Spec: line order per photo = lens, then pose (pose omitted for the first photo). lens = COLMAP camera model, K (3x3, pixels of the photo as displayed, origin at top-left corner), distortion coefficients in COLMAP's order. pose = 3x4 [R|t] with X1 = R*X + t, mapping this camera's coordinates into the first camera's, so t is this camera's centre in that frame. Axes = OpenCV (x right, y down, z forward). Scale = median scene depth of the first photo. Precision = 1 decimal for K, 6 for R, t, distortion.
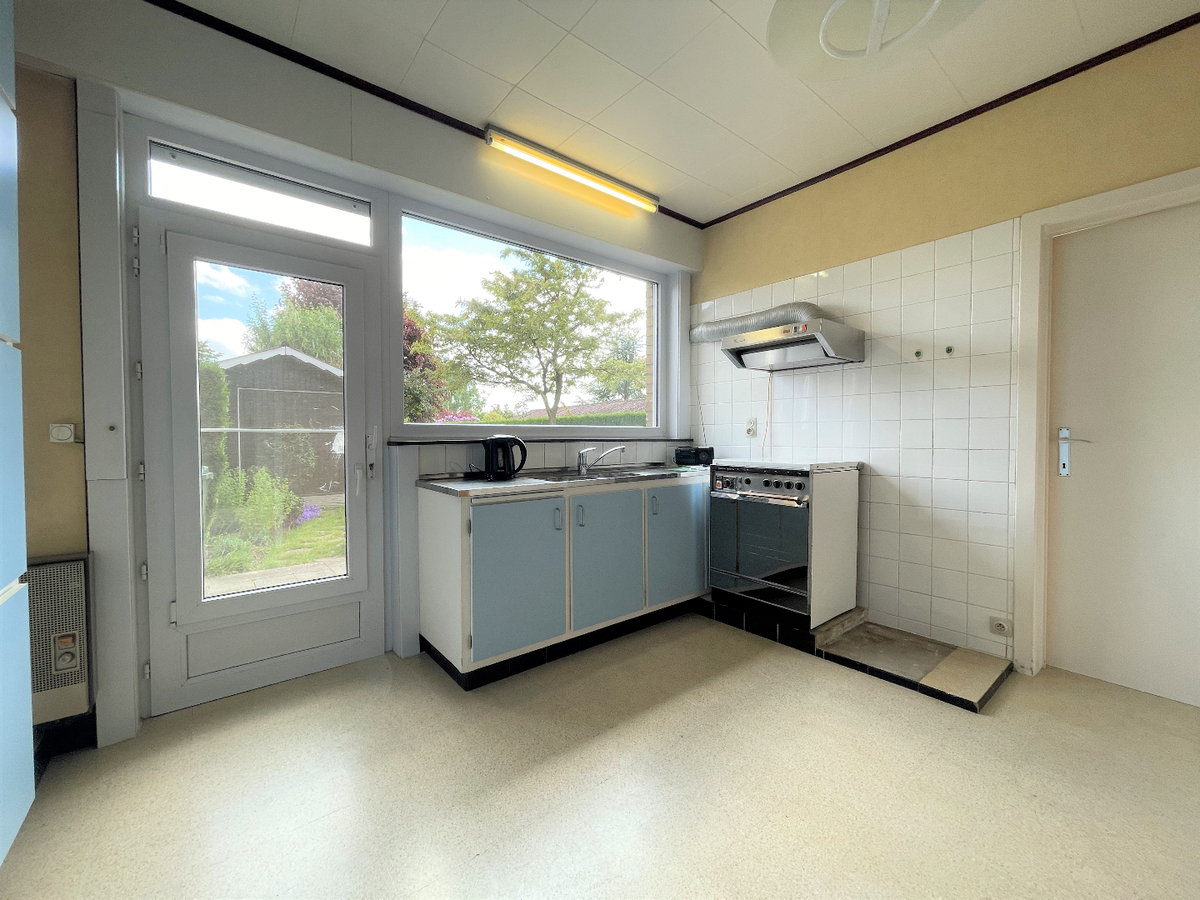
lens RADIAL K [[485.3, 0, 593.1], [0, 485.3, 445.8], [0, 0, 1]] dist [0.003445, 0.000581]
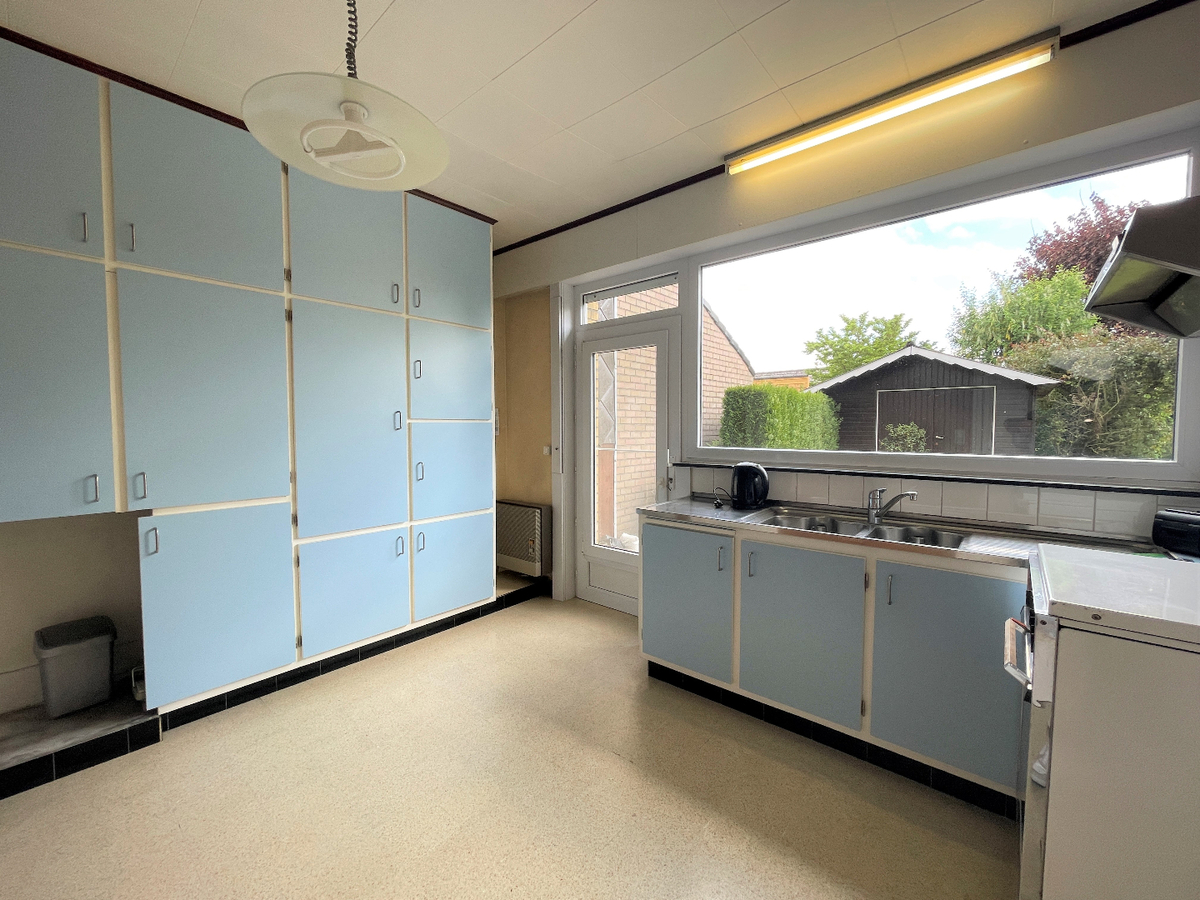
lens RADIAL K [[485.3, 0, 593.2], [0, 485.3, 449.4], [0, 0, 1]] dist [0.003445, 0.000581]
pose [[0.190716, 0.050650, -0.980338, 0.766243], [-0.018057, 0.998680, 0.048084, -0.098771], [0.981479, 0.008532, 0.191379, 0.552675]]
